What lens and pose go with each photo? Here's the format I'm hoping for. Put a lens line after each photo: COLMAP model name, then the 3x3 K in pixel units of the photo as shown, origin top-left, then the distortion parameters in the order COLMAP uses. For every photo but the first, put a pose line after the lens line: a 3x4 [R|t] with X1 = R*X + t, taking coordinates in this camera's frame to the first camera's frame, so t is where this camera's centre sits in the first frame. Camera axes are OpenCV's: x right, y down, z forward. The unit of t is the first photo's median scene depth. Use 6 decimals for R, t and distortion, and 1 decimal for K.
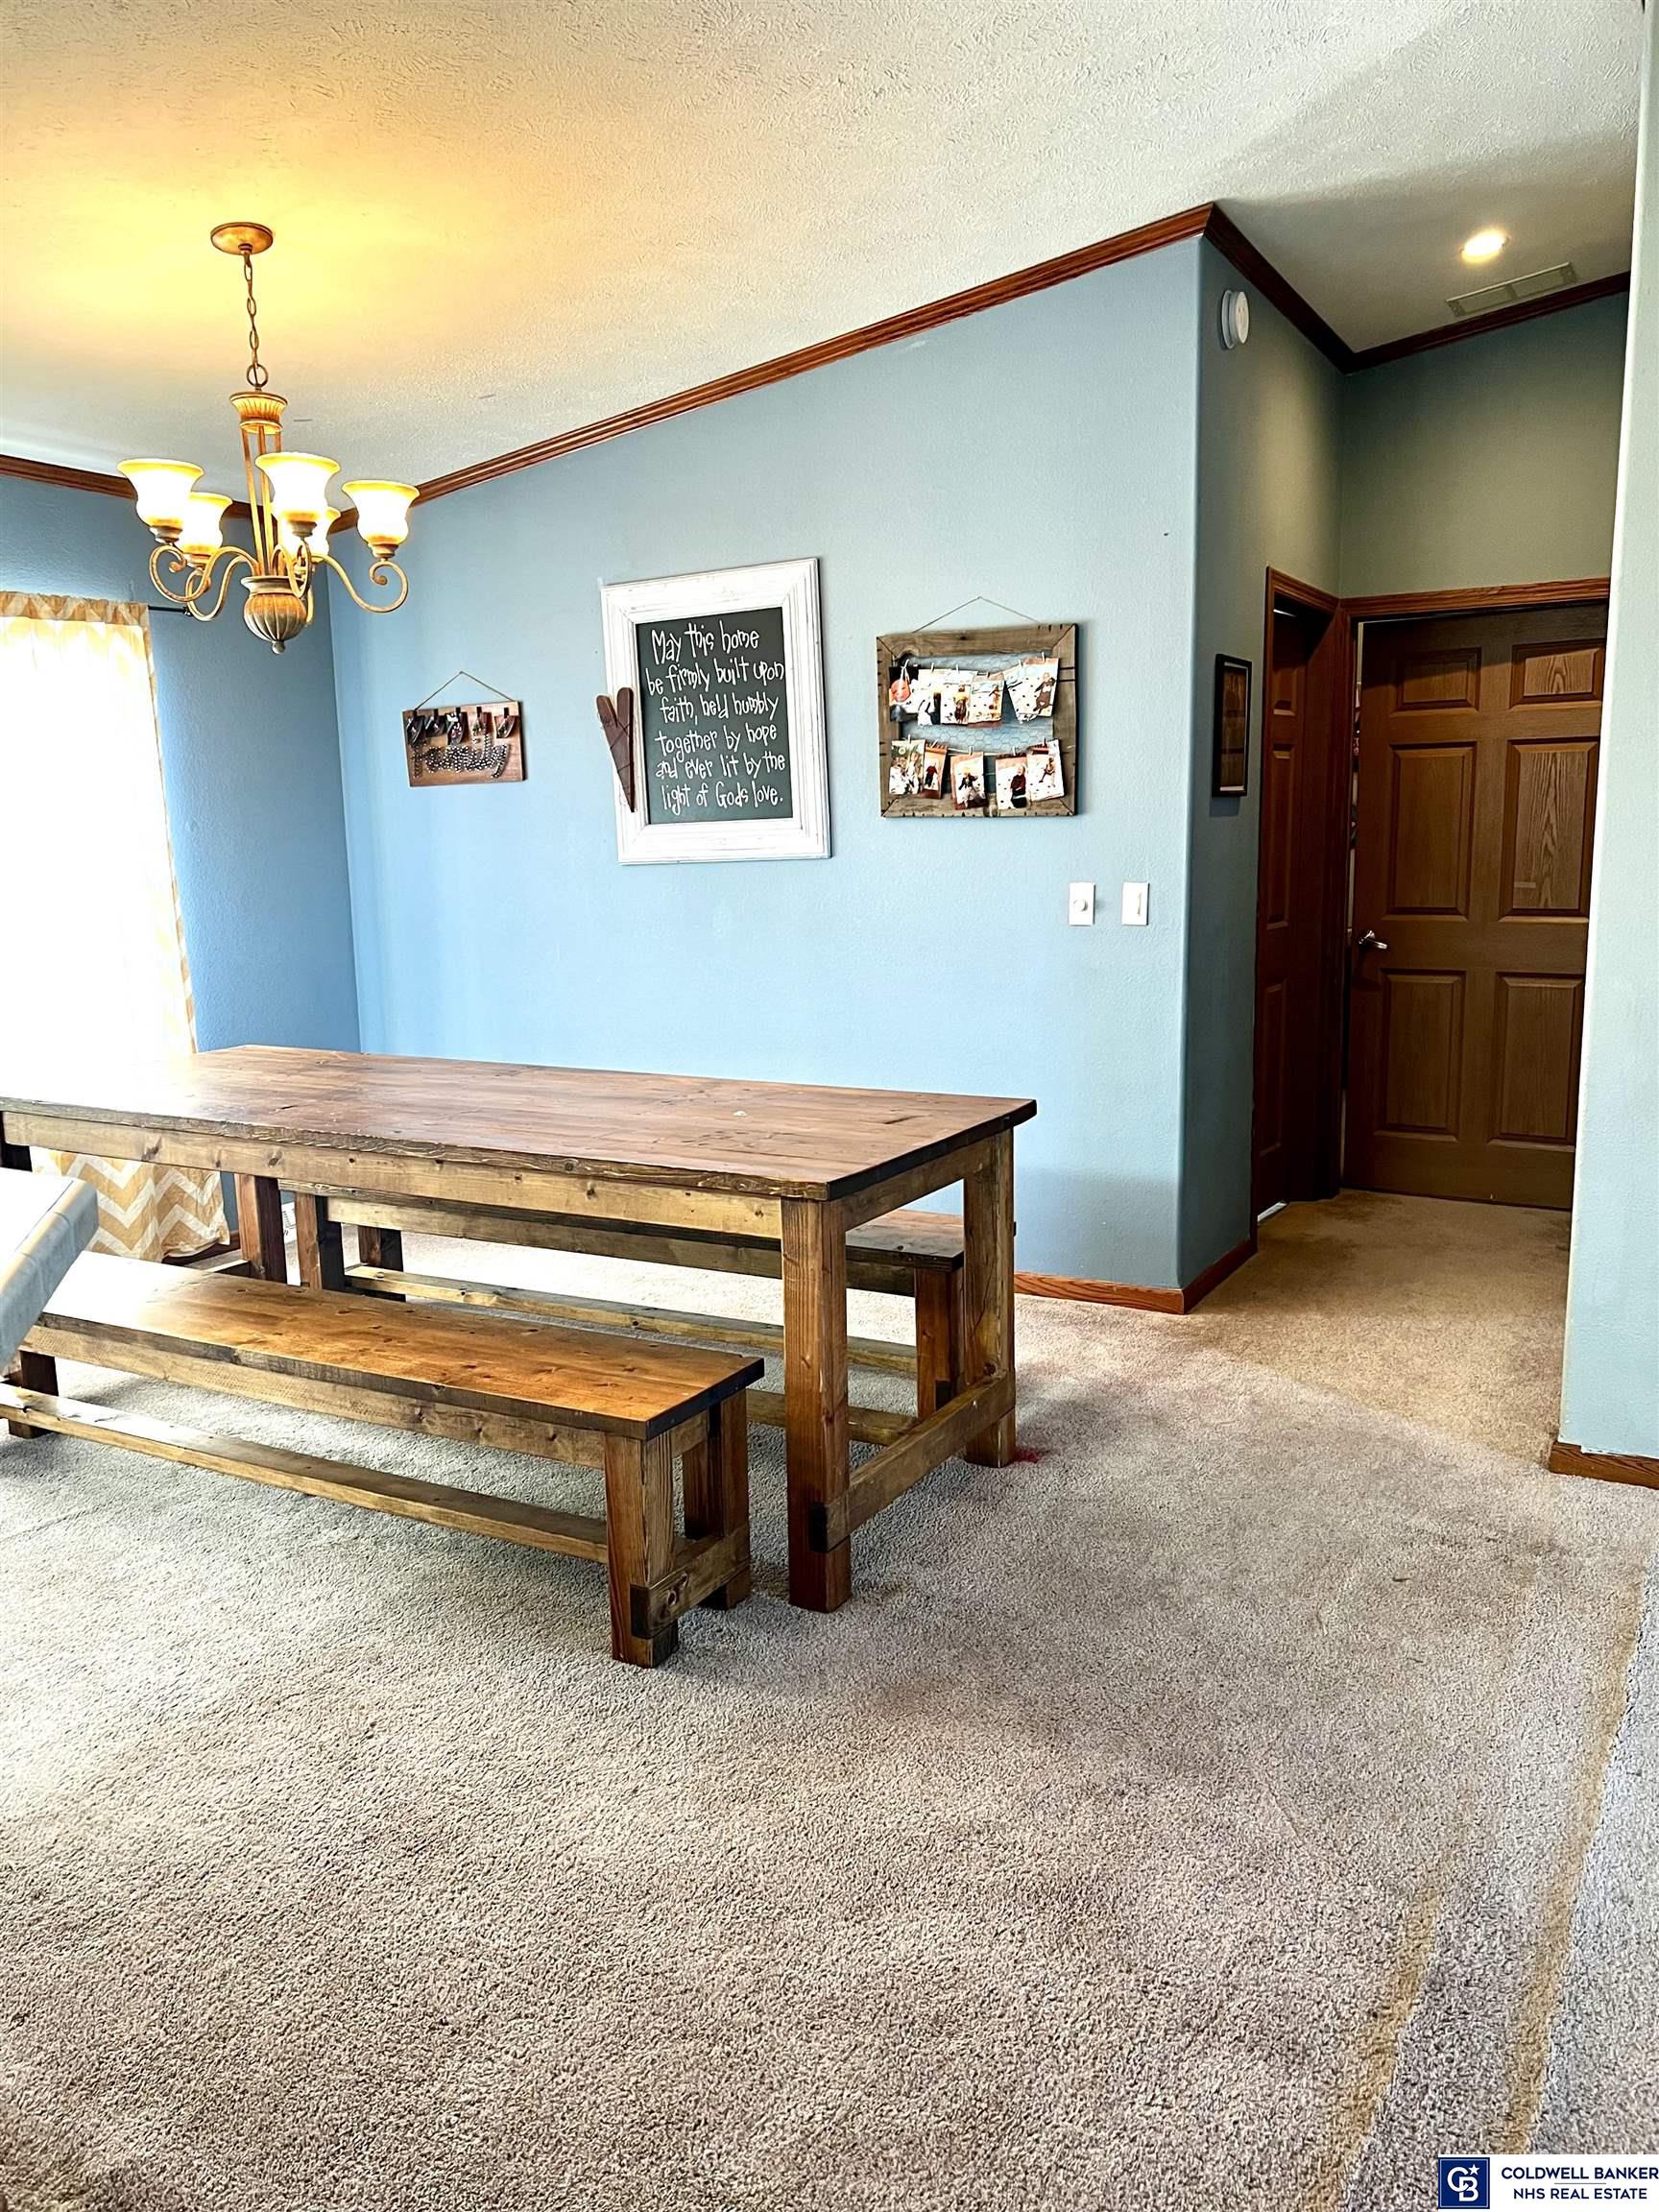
lens RADIAL K [[1662.3, 0, 827.5], [0, 1662.3, 1113.5], [0, 0, 1]] dist [0.044319, -0.059734]
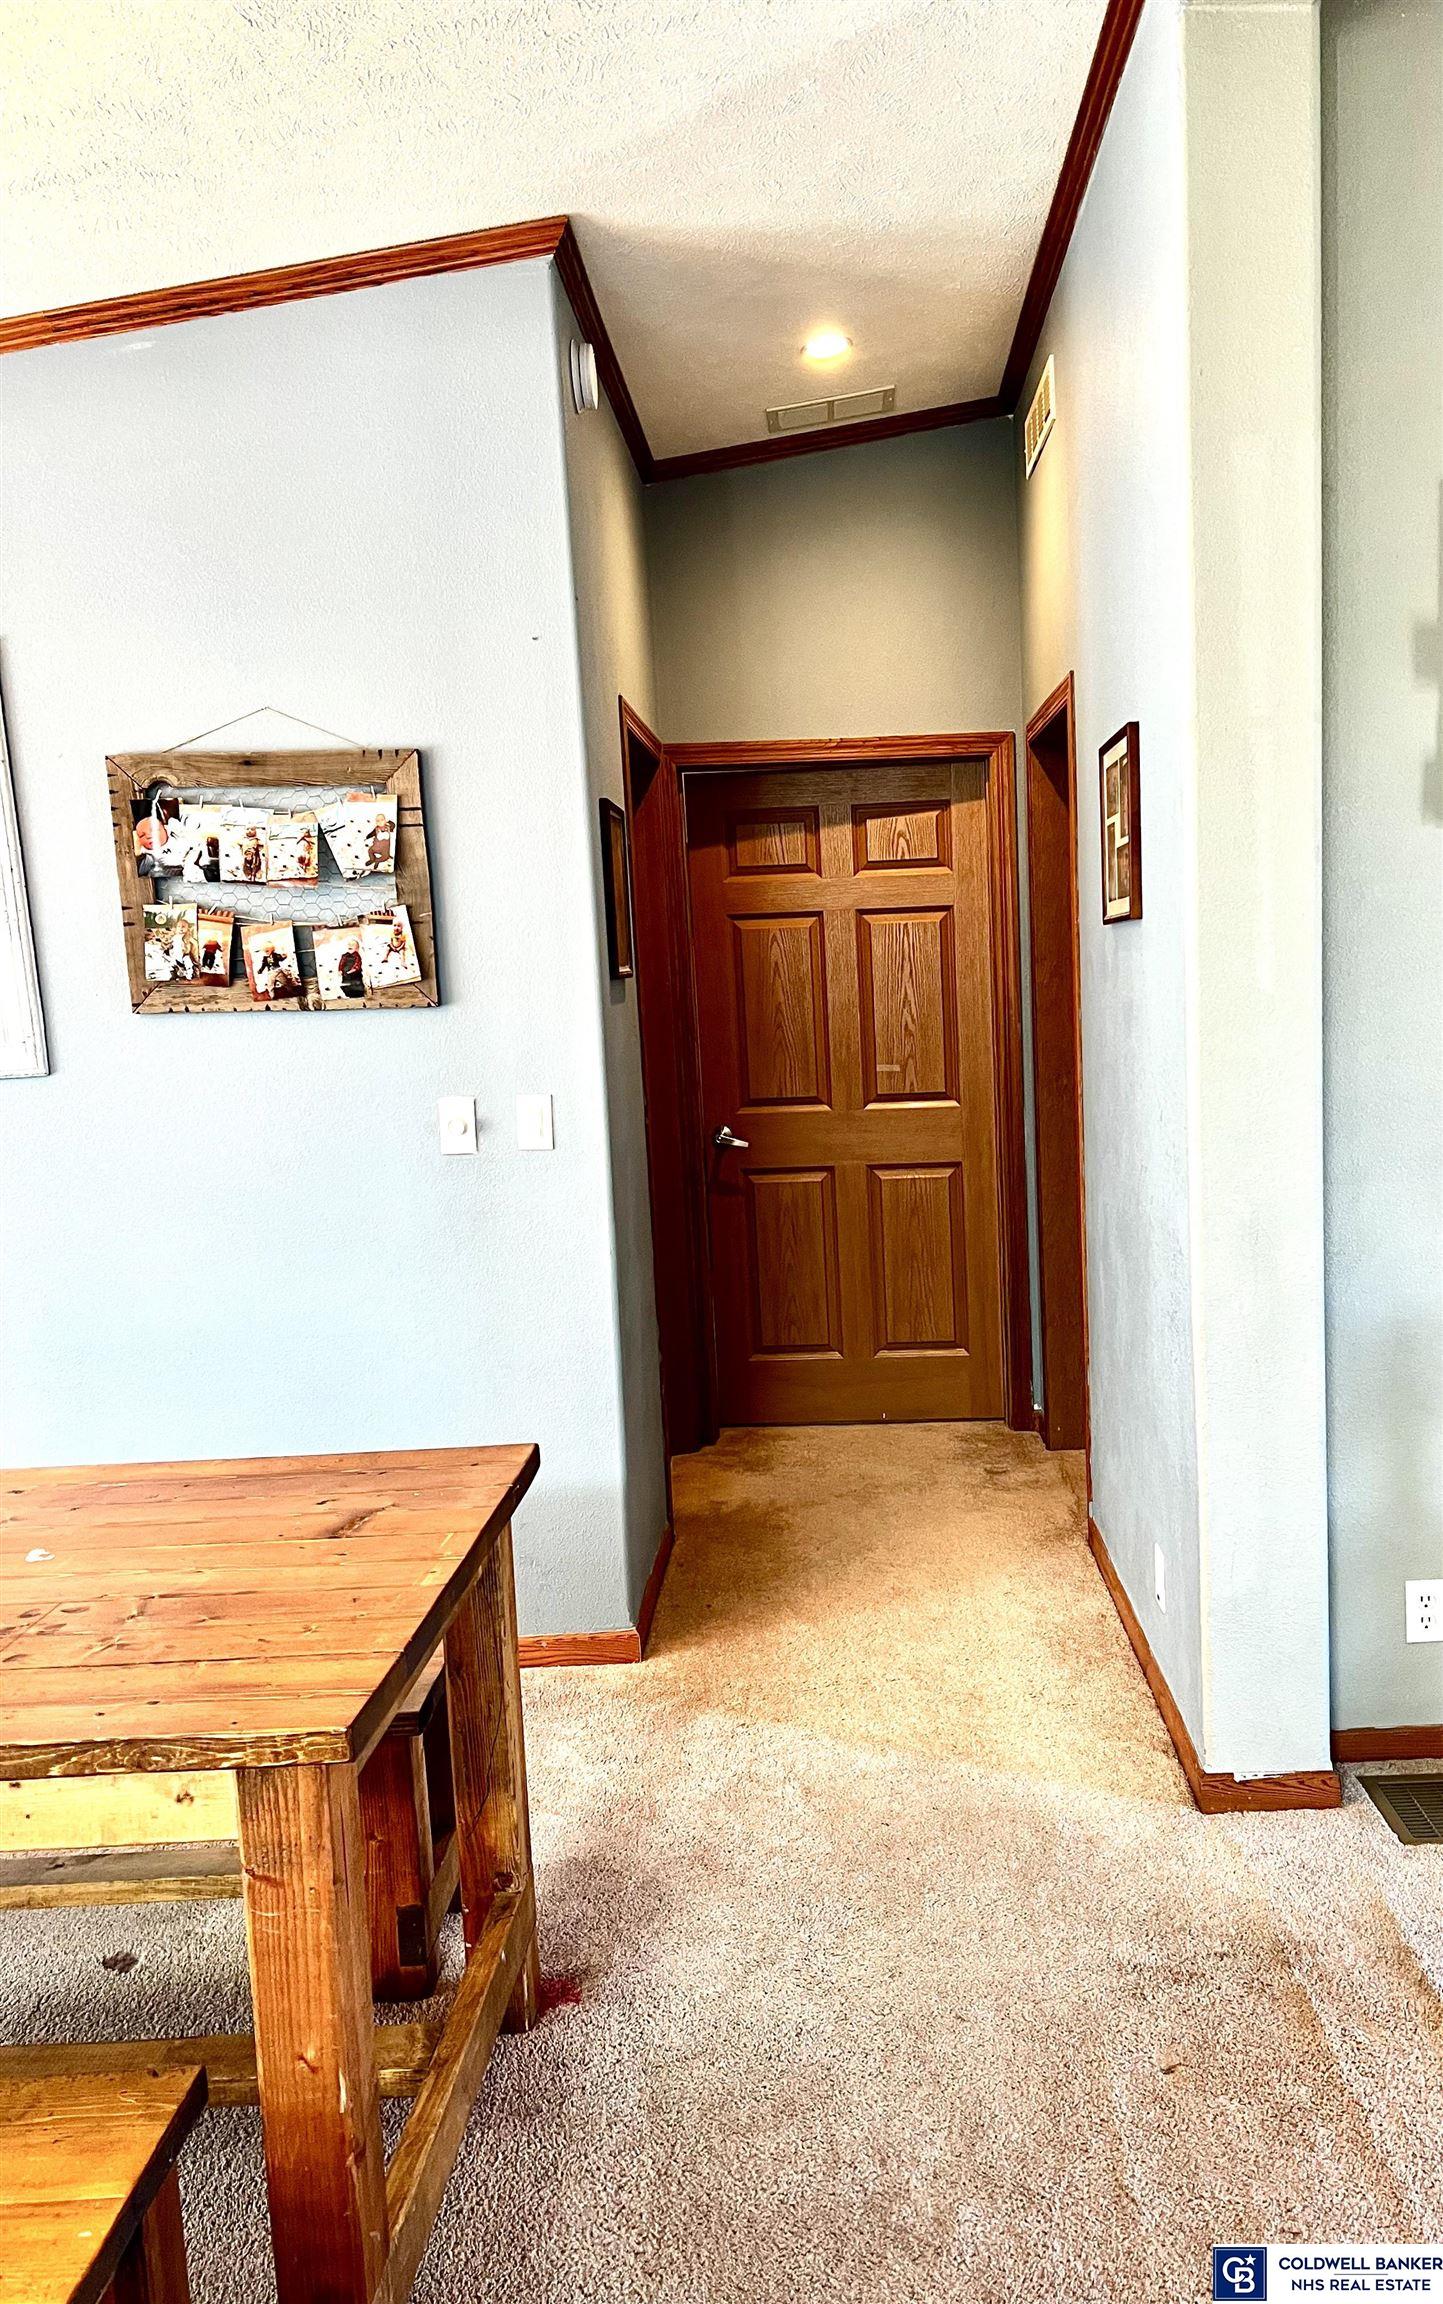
lens RADIAL K [[1573.1, 0, 725.1], [0, 1573.1, 1135.7], [0, 0, 1]] dist [0.035338, -0.022320]
pose [[0.858958, -0.070948, 0.507108, -0.095550], [0.109733, 0.992851, -0.046962, -0.074389], [-0.500151, 0.095984, 0.860602, 0.338163]]
